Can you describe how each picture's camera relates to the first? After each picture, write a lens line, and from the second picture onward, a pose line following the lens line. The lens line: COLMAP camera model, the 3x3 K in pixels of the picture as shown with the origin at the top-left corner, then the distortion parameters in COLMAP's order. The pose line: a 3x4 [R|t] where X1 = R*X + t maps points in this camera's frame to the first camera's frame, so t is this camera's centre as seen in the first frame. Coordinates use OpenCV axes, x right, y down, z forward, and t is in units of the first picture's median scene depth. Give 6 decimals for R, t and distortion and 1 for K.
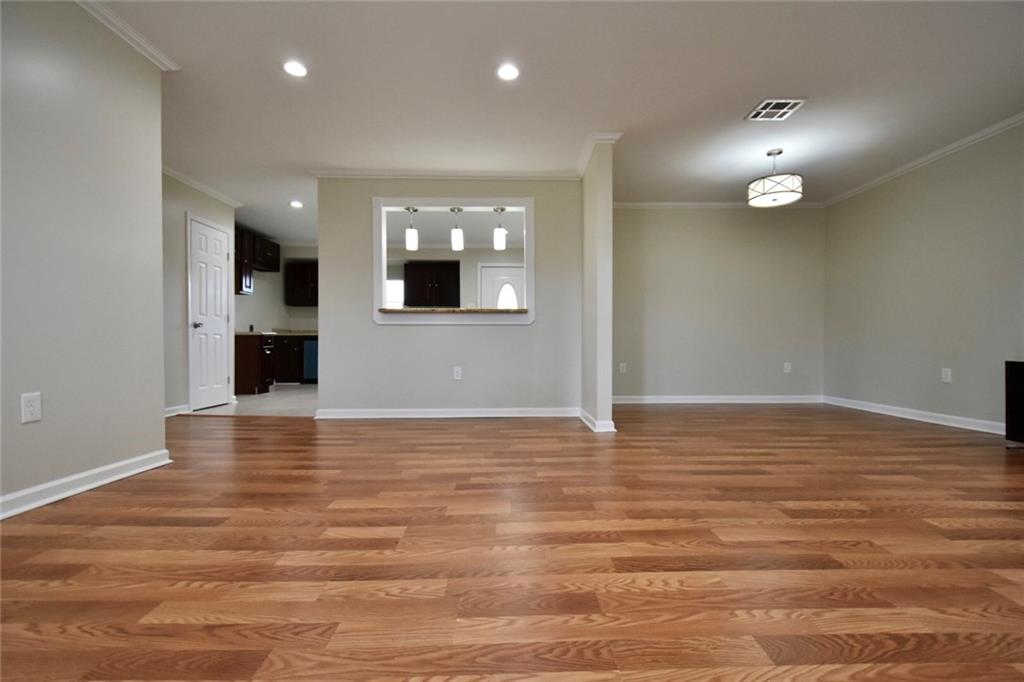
lens RADIAL K [[446.9, 0, 512.8], [0, 446.9, 344.7], [0, 0, 1]] dist [0.002024, -0.004752]
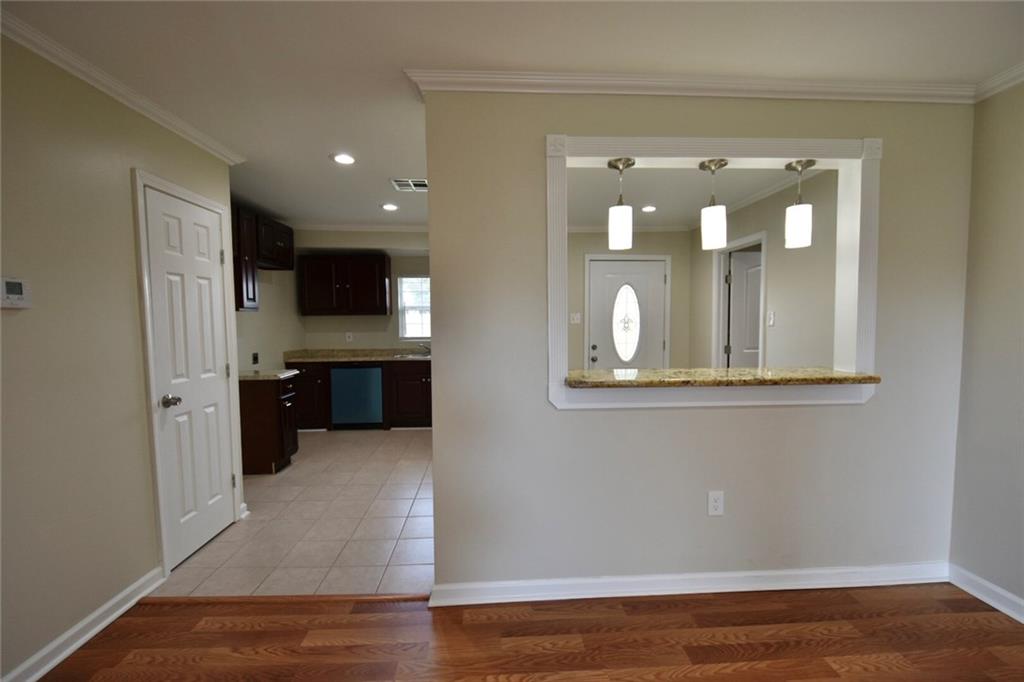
lens RADIAL K [[447.1, 0, 511.0], [0, 447.1, 347.0], [0, 0, 1]] dist [0.001259, -0.004113]
pose [[0.999417, -0.010310, 0.032557, -0.446069], [0.008388, 0.998245, 0.058624, -0.170535], [-0.033105, -0.058316, 0.997749, 0.644331]]
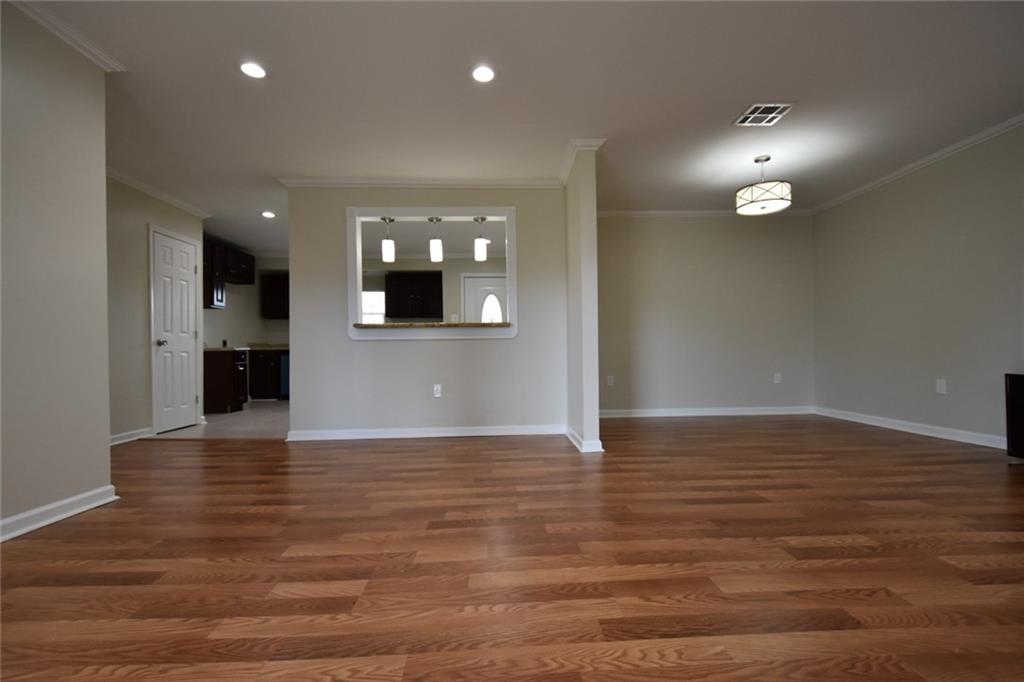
lens RADIAL K [[447.1, 0, 511.0], [0, 447.1, 347.0], [0, 0, 1]] dist [0.001259, -0.004113]
pose [[0.999661, -0.012086, 0.023045, 0.014493], [0.012364, 0.999852, -0.011952, -0.018908], [-0.022897, 0.012233, 0.999663, 0.051387]]
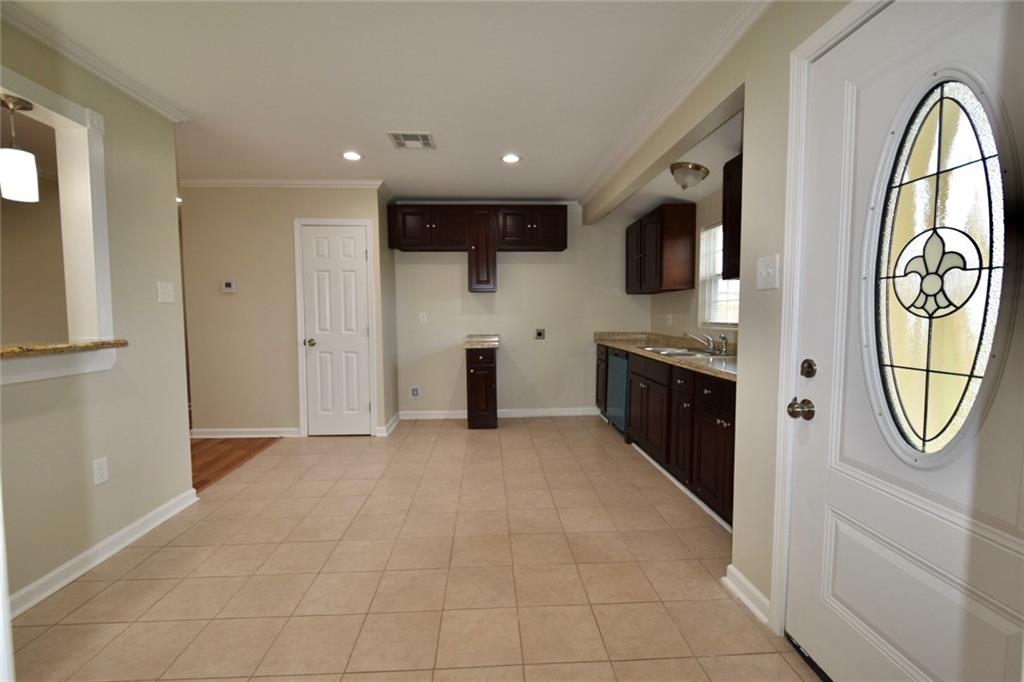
lens RADIAL K [[446.7, 0, 511.6], [0, 446.7, 344.3], [0, 0, 1]] dist [0.000079, -0.004343]
pose [[0.038882, 0.066955, -0.996998, 0.262644], [-0.001084, 0.997755, 0.066964, -0.132651], [0.999243, -0.001523, 0.038868, 1.782342]]
